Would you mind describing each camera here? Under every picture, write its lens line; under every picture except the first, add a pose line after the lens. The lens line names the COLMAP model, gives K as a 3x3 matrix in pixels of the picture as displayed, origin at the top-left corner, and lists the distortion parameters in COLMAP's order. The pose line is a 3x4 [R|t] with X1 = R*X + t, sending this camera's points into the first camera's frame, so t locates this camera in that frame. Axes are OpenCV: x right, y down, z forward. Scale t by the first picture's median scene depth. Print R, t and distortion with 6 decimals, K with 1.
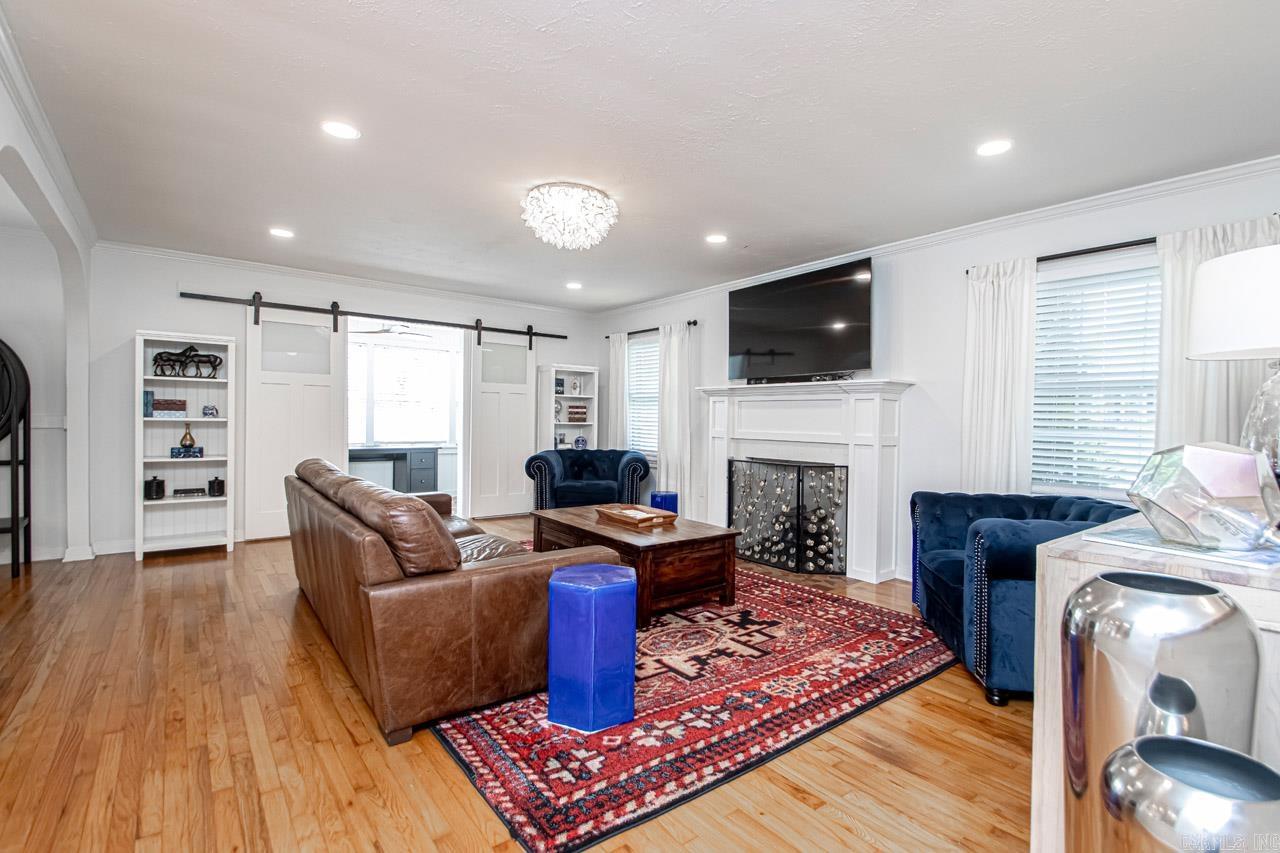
lens RADIAL K [[598.6, 0, 639.6], [0, 598.6, 379.4], [0, 0, 1]] dist [0.000500, 0.000140]
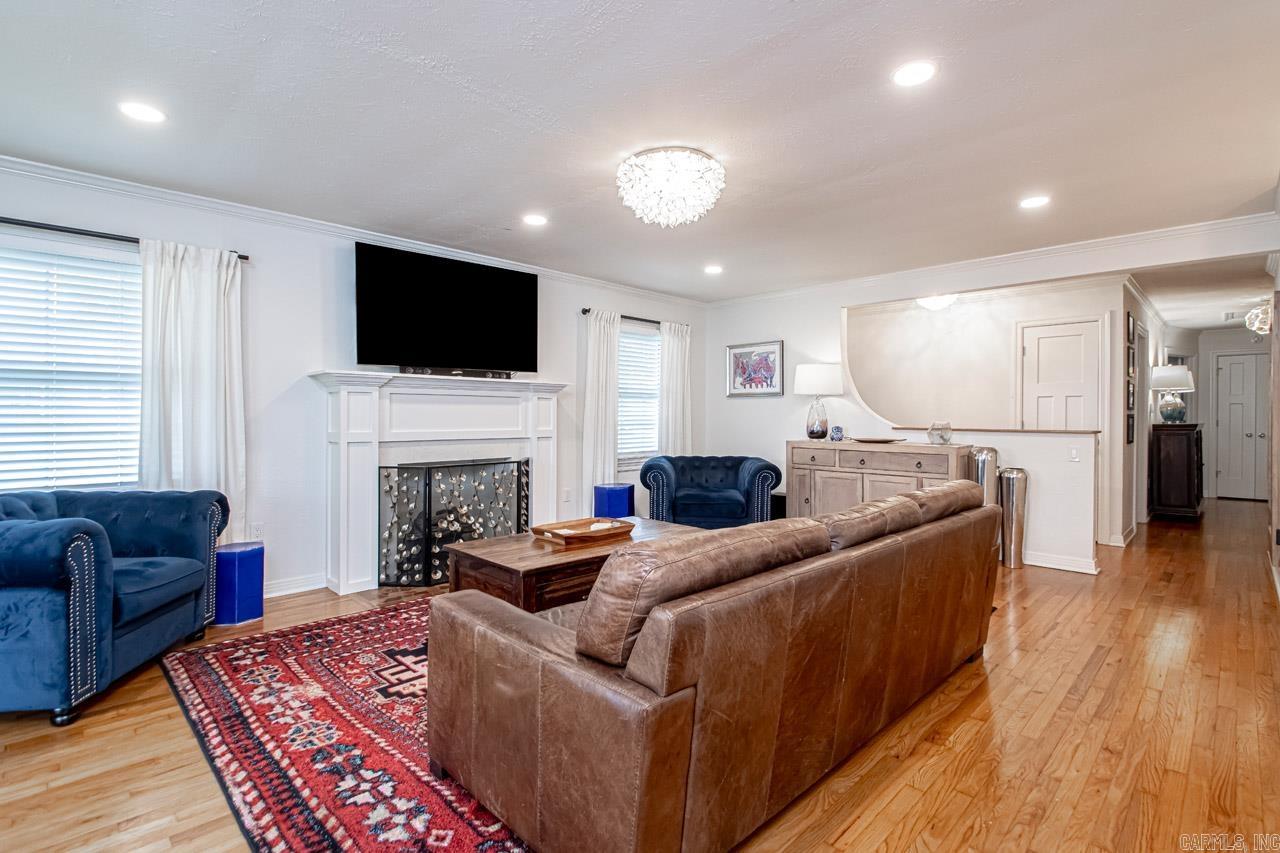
lens RADIAL K [[597.7, 0, 640.0], [0, 597.7, 426.5], [0, 0, 1]] dist [-0.042733, -0.000142]
pose [[-0.117356, -0.020094, 0.992887, -0.746420], [-0.062045, 0.997990, 0.012864, 0.057538], [-0.991150, -0.060094, -0.118367, 0.891080]]
